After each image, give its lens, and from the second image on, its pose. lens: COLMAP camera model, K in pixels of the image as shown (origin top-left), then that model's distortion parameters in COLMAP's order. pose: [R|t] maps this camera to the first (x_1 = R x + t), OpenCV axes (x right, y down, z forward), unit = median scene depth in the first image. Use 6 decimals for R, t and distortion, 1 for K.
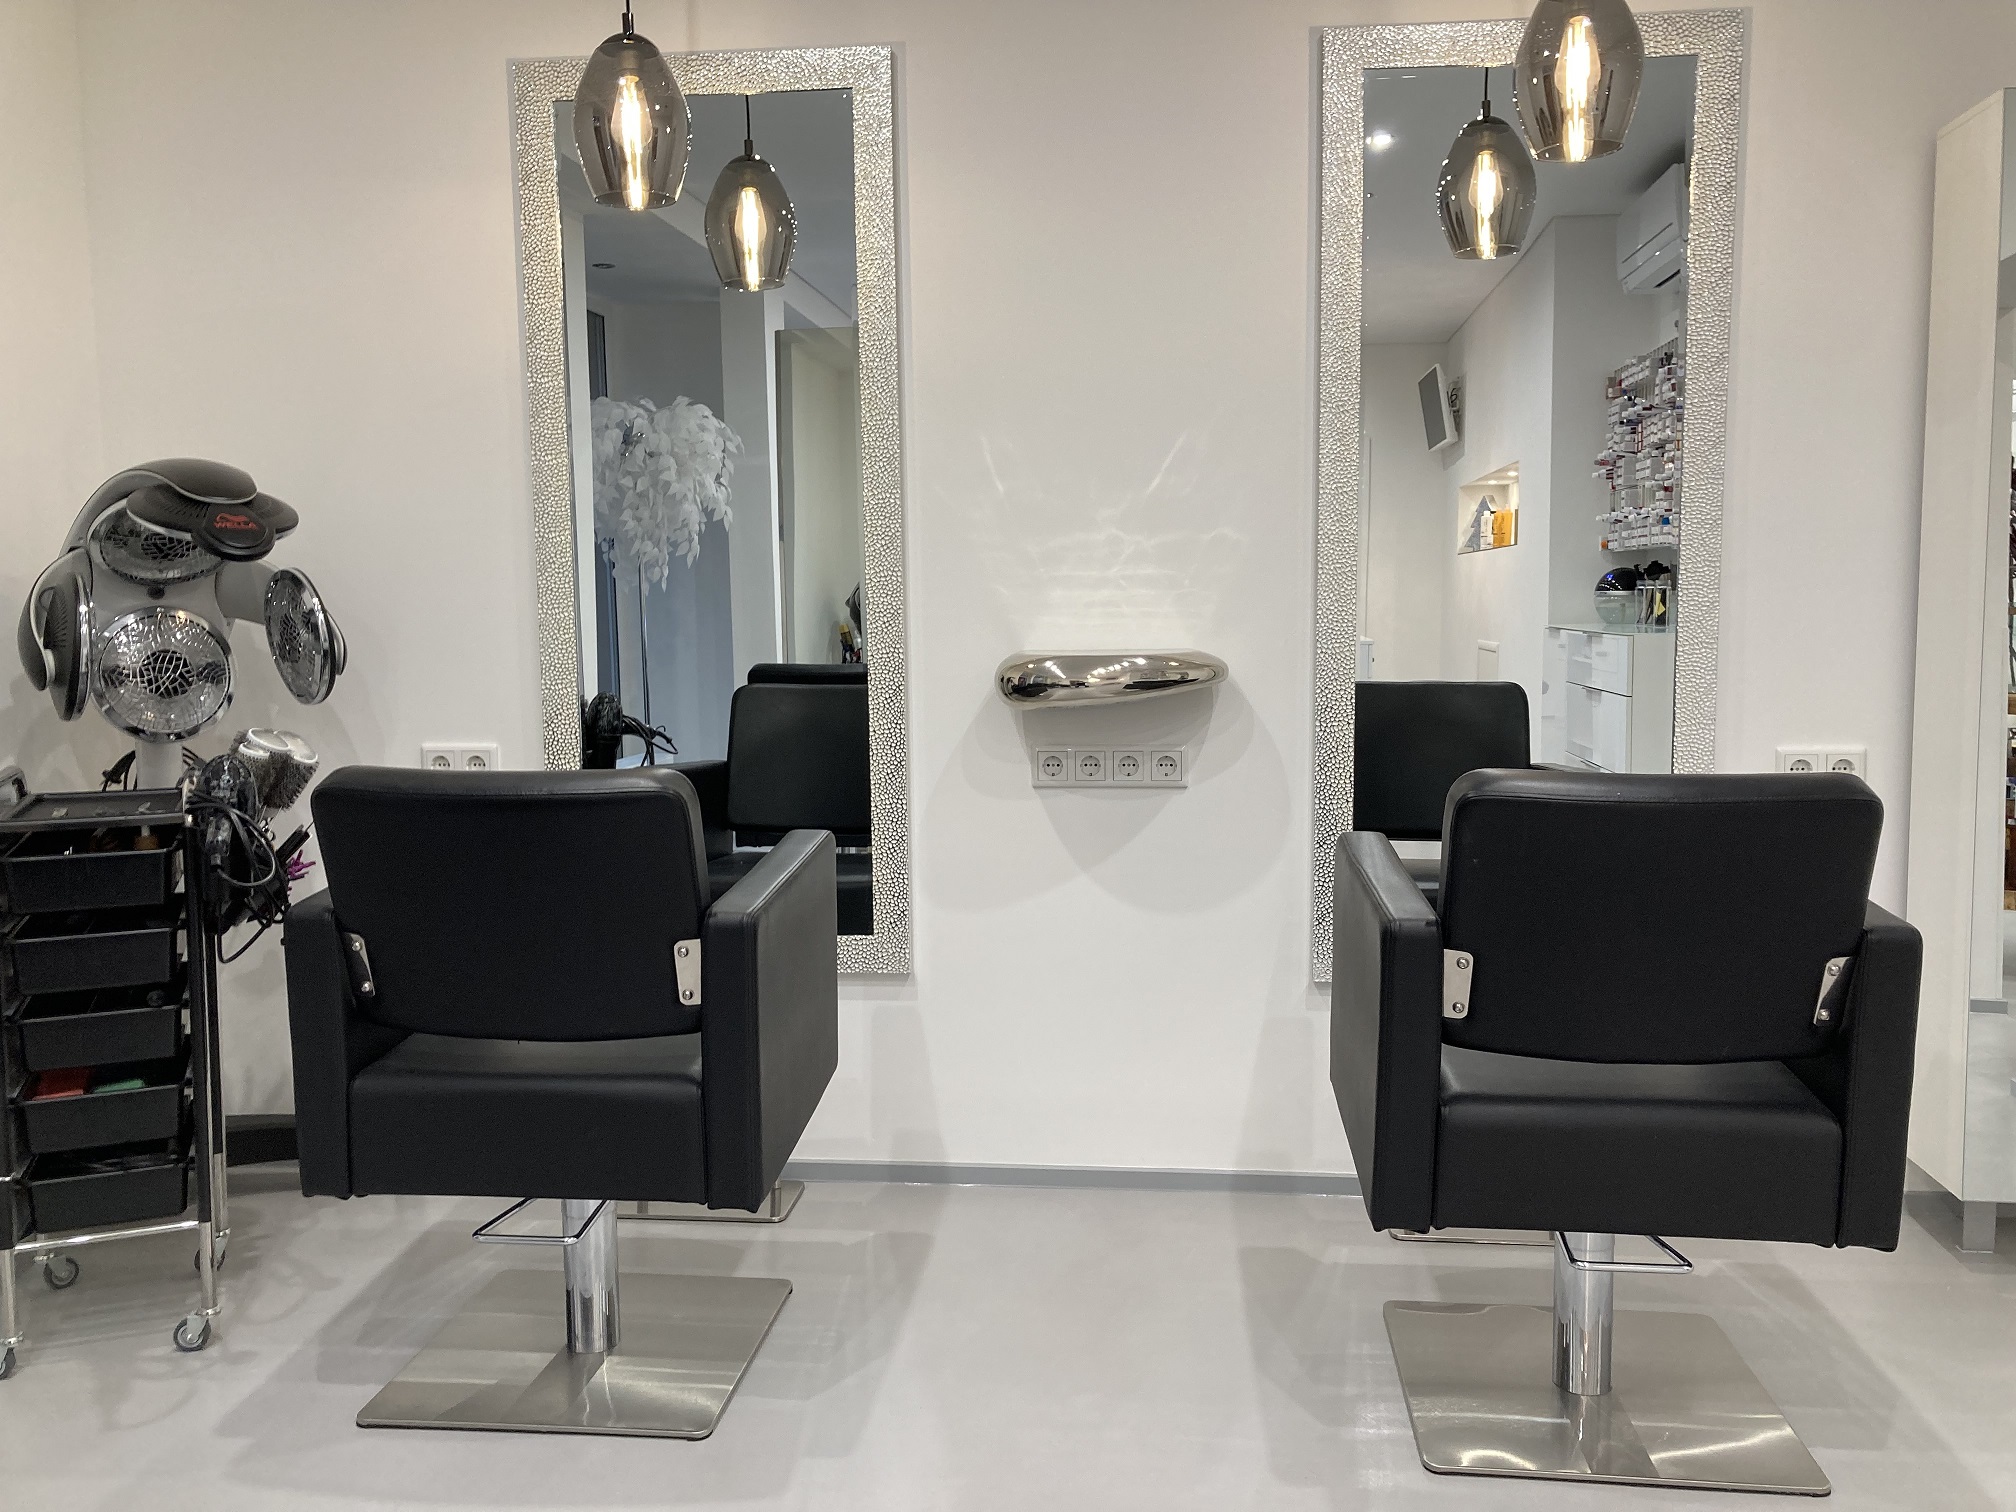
lens RADIAL K [[1652.1, 0, 1009.5], [0, 1652.1, 757.1], [0, 0, 1]] dist [0.048733, 0.001240]
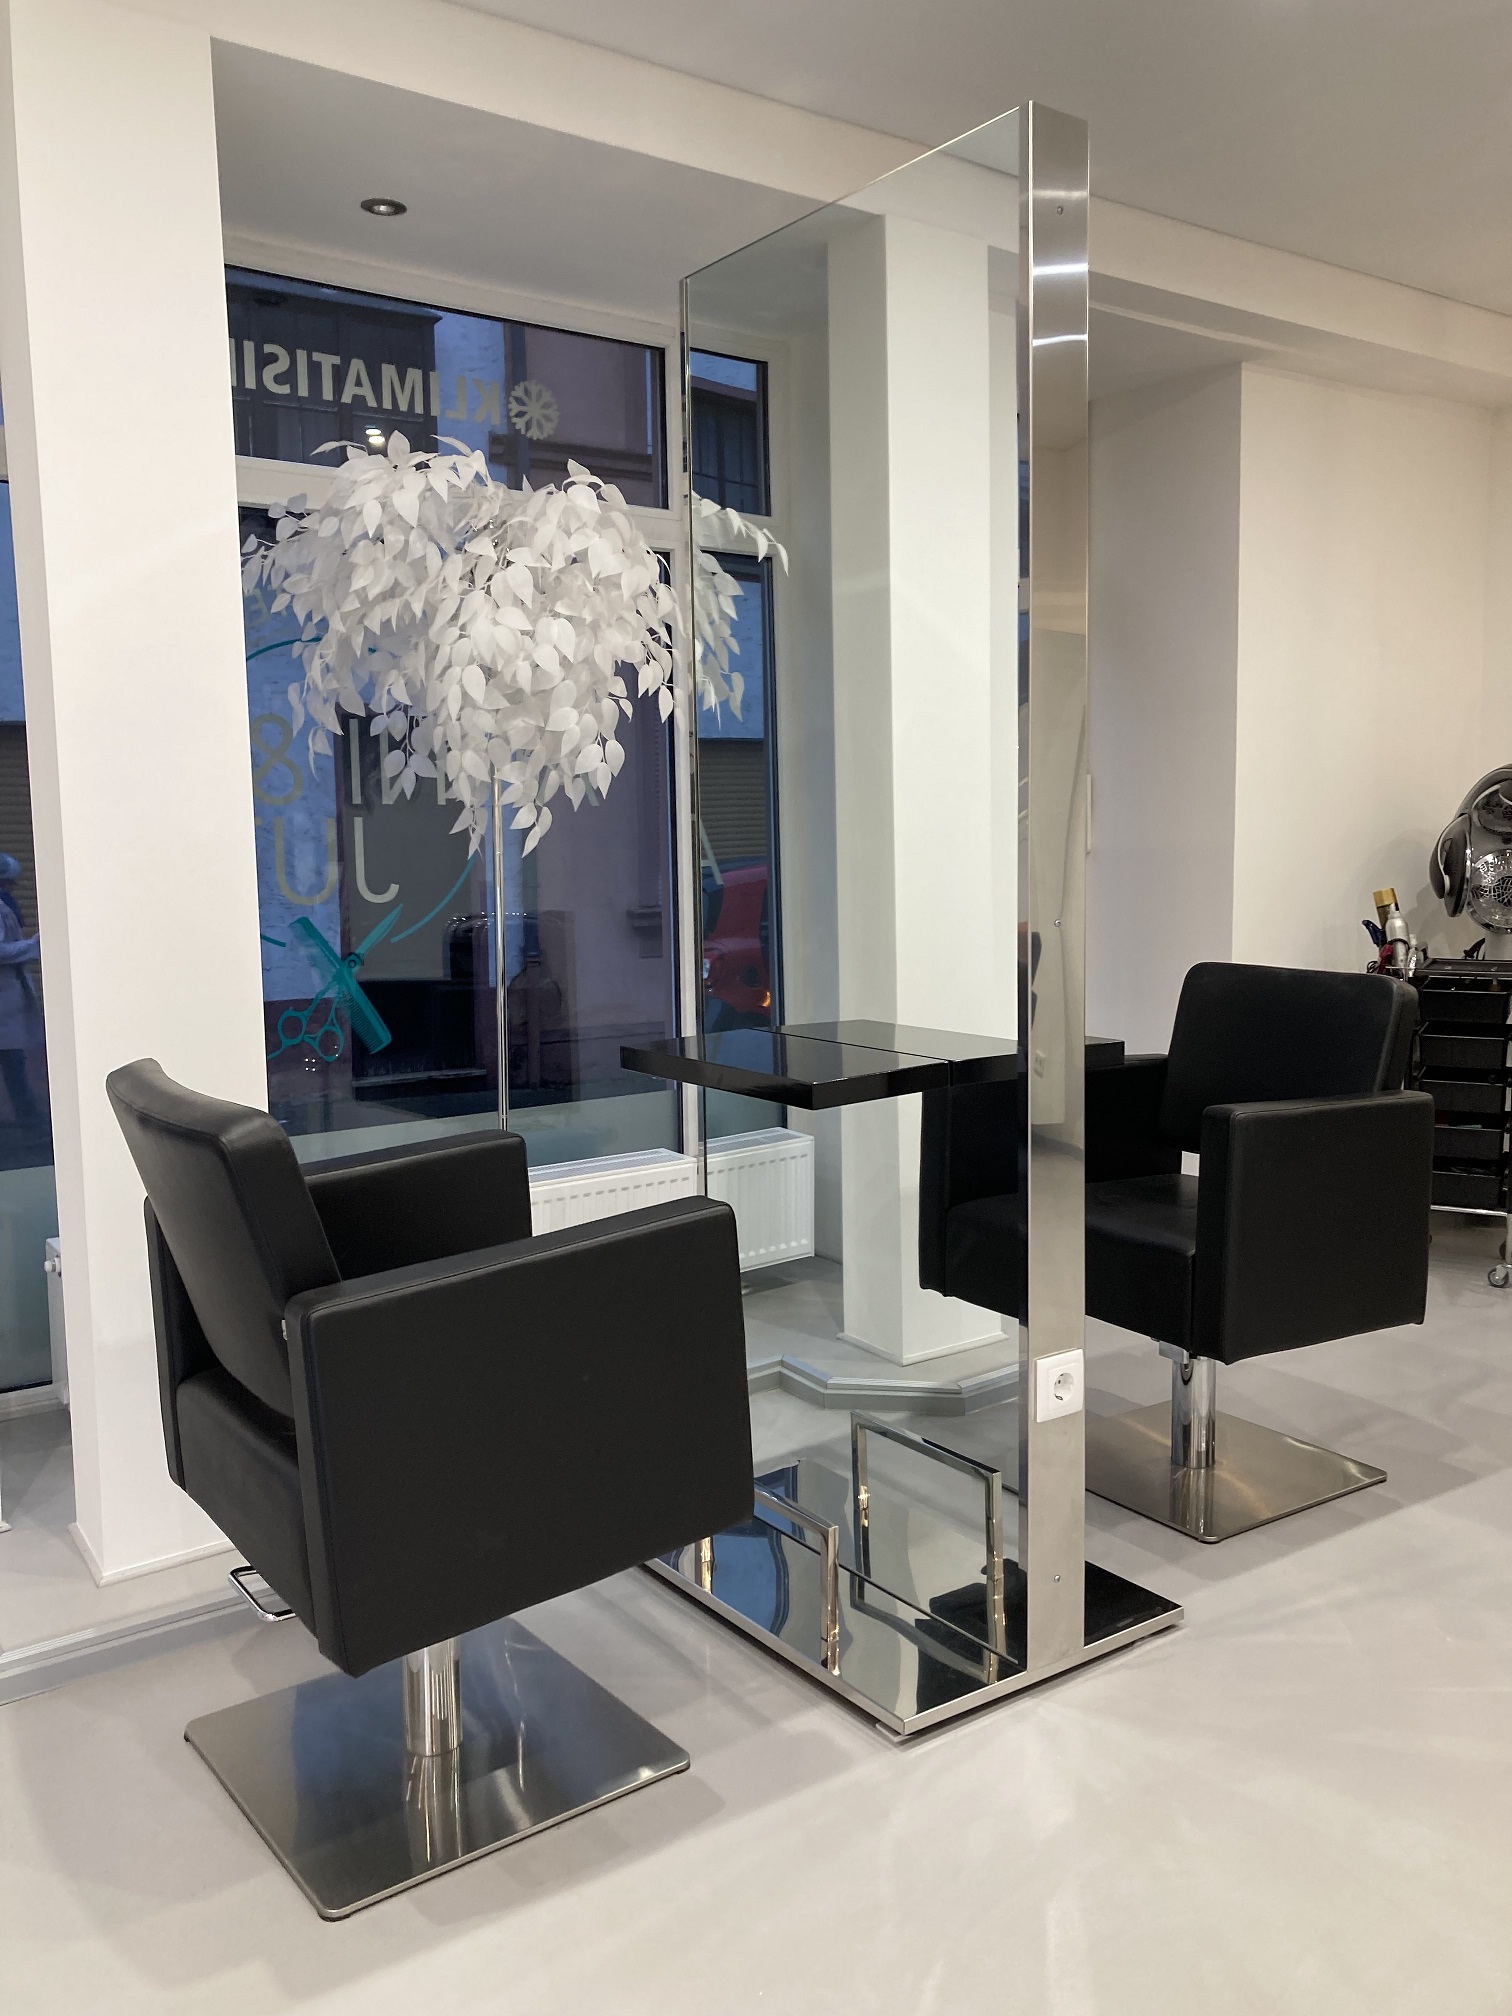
lens RADIAL K [[1652.1, 0, 757.1], [0, 1652.1, 1014.1], [0, 0, 1]] dist [0.048733, 0.001240]
pose [[0.663625, 0.085766, -0.743133, 0.228855], [-0.072109, 0.996114, 0.050569, 0.040674], [0.744582, 0.020028, 0.667230, -0.633996]]
